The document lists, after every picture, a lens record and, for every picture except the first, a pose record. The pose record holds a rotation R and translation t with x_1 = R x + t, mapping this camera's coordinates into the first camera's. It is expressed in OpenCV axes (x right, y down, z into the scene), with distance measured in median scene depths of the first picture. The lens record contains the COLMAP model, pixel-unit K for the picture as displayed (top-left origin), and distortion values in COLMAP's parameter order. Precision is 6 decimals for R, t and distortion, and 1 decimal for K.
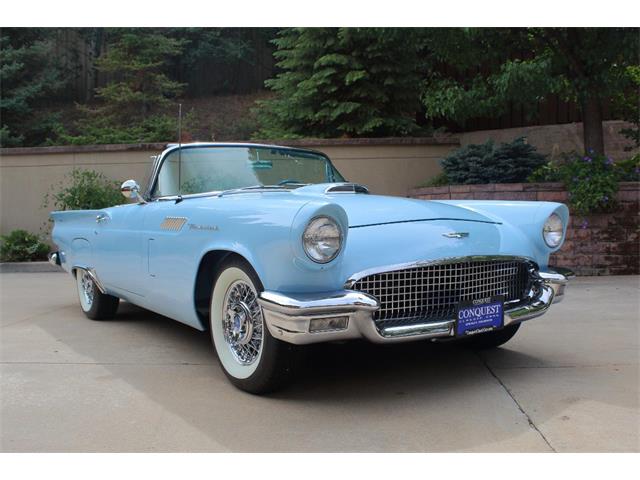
lens RADIAL K [[641.2, 0, 336.7], [0, 641.2, 240.6], [0, 0, 1]] dist [-0.110527, 0.013512]
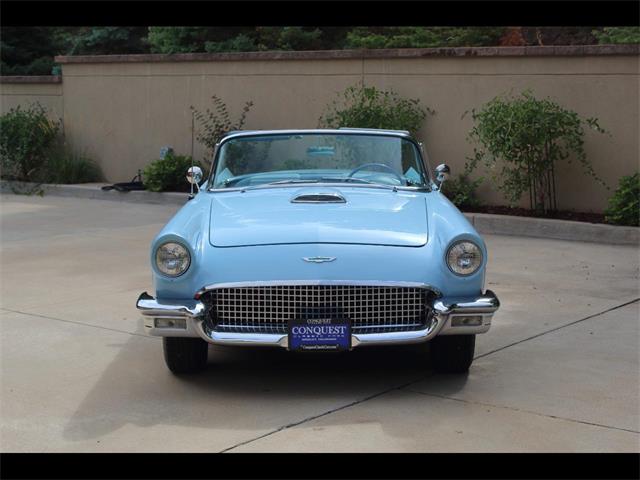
lens RADIAL K [[1137.7, 0, 309.4], [0, 1137.7, 205.6], [0, 0, 1]] dist [-0.022675, 0.147384]
pose [[0.814276, 0.065866, -0.576728, 1.335412], [-0.029498, 0.996953, 0.072211, -0.249345], [0.579727, -0.041787, 0.813738, -0.630243]]
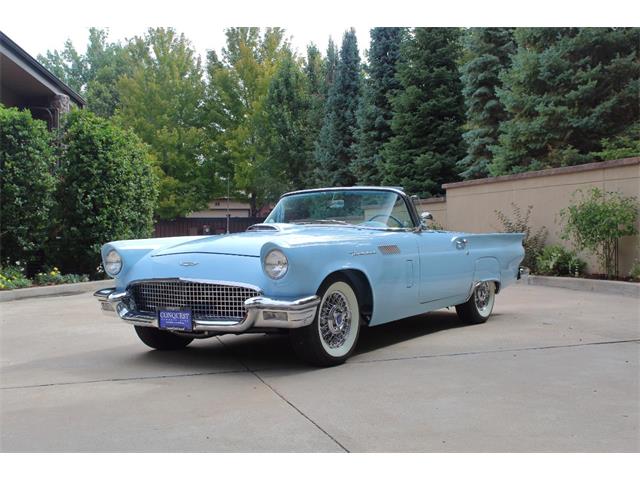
lens RADIAL K [[737.9, 0, 319.5], [0, 737.9, 219.8], [0, 0, 1]] dist [-0.106874, 0.026567]
pose [[0.380783, -0.011043, -0.924599, 1.902562], [-0.029420, 0.999278, -0.024051, -0.078219], [0.924196, 0.036360, 0.380183, 0.643433]]
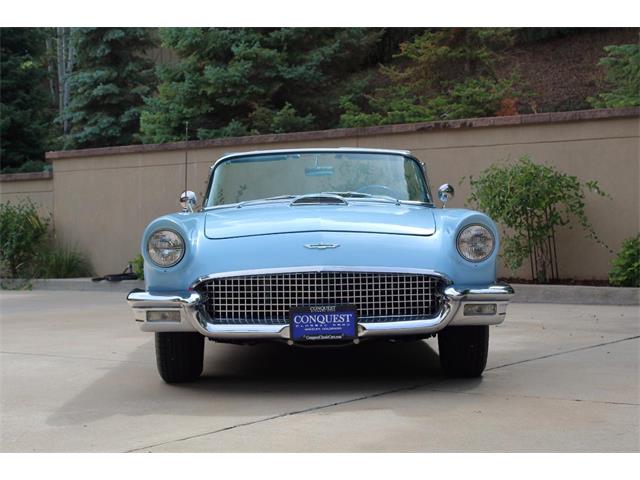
lens RADIAL K [[1137.7, 0, 309.4], [0, 1137.7, 205.6], [0, 0, 1]] dist [-0.022675, 0.147384]
pose [[0.819038, -0.011031, -0.573633, 1.266288], [-0.017272, 0.998888, -0.043871, 0.007025], [0.573479, 0.045840, 0.817937, -0.551775]]
